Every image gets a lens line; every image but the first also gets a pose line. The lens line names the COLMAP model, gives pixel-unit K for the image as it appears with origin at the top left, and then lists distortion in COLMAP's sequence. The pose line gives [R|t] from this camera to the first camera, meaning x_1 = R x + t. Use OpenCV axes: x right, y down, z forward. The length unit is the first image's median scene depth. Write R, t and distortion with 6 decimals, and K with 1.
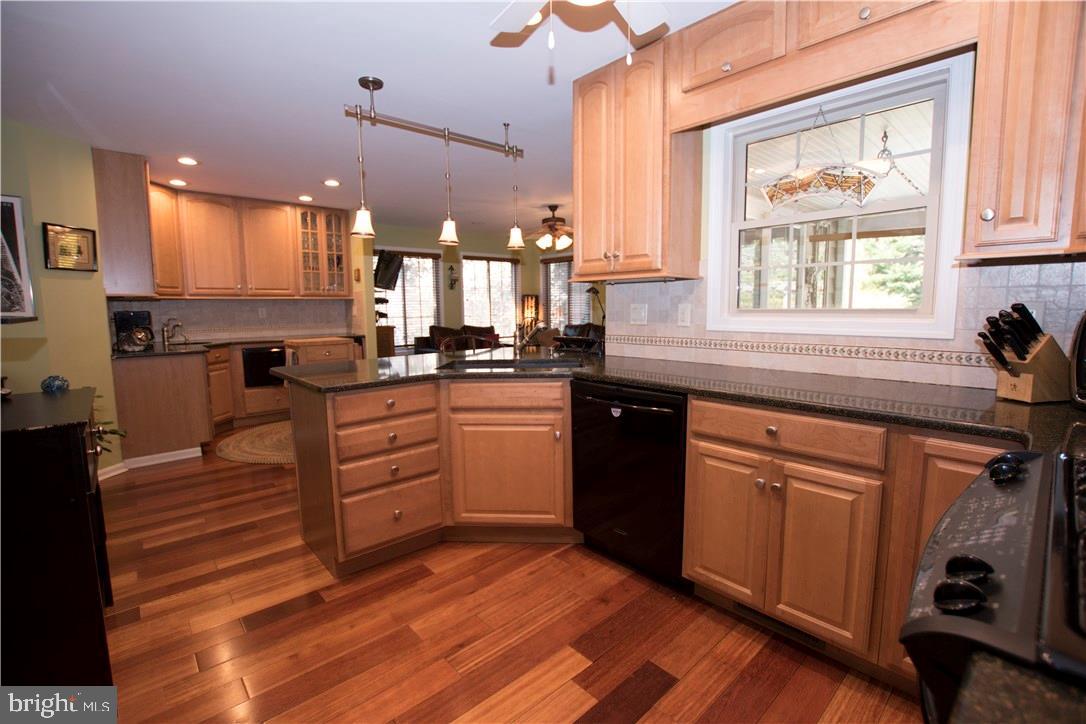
lens RADIAL K [[481.3, 0, 551.7], [0, 481.3, 358.6], [0, 0, 1]] dist [-0.032889, 0.003695]
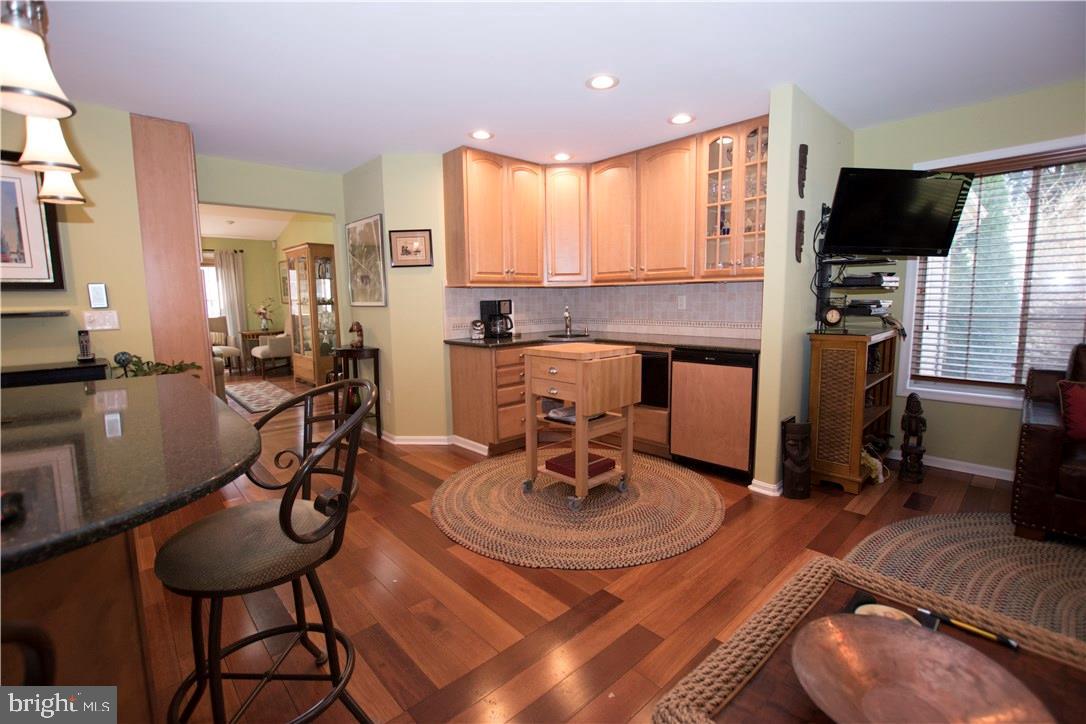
lens RADIAL K [[481.3, 0, 543.4], [0, 481.3, 360.3], [0, 0, 1]] dist [-0.032889, 0.003695]
pose [[0.007152, 0.134166, -0.990933, 0.258809], [-0.092554, 0.986793, 0.132938, -0.171199], [0.995682, 0.090764, 0.019475, 1.547575]]
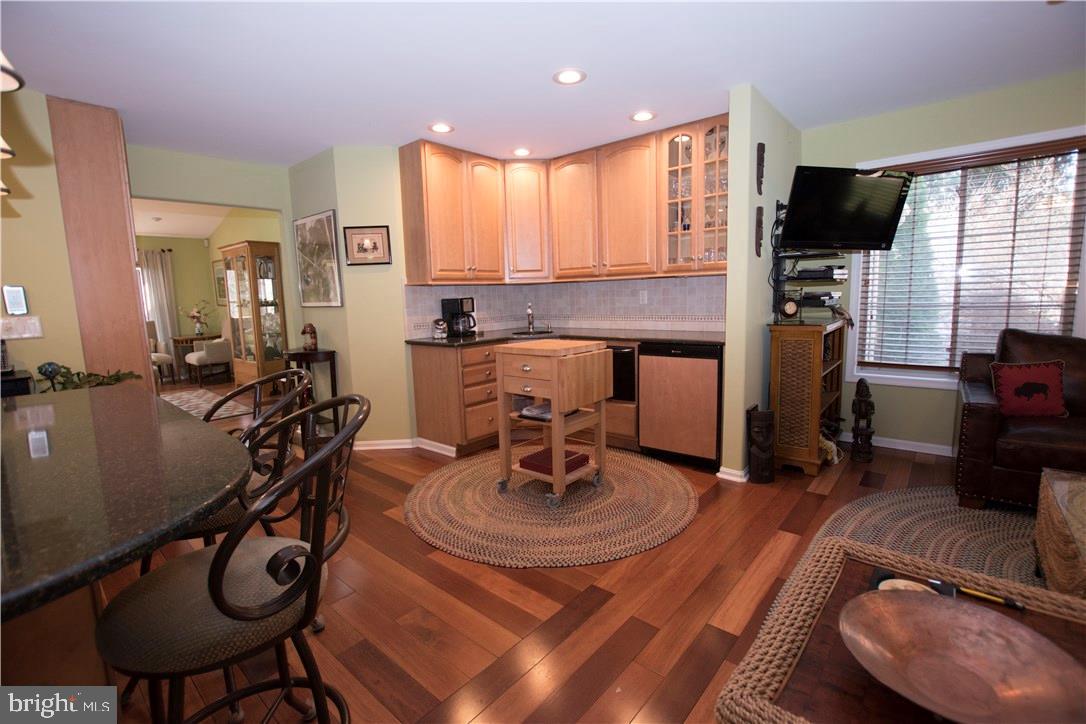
lens RADIAL K [[481.3, 0, 543.8], [0, 481.3, 361.3], [0, 0, 1]] dist [-0.032889, 0.003695]
pose [[0.119146, 0.139278, -0.983060, 0.245566], [-0.077691, 0.988384, 0.130616, -0.164482], [0.989833, 0.060812, 0.128582, 1.495231]]
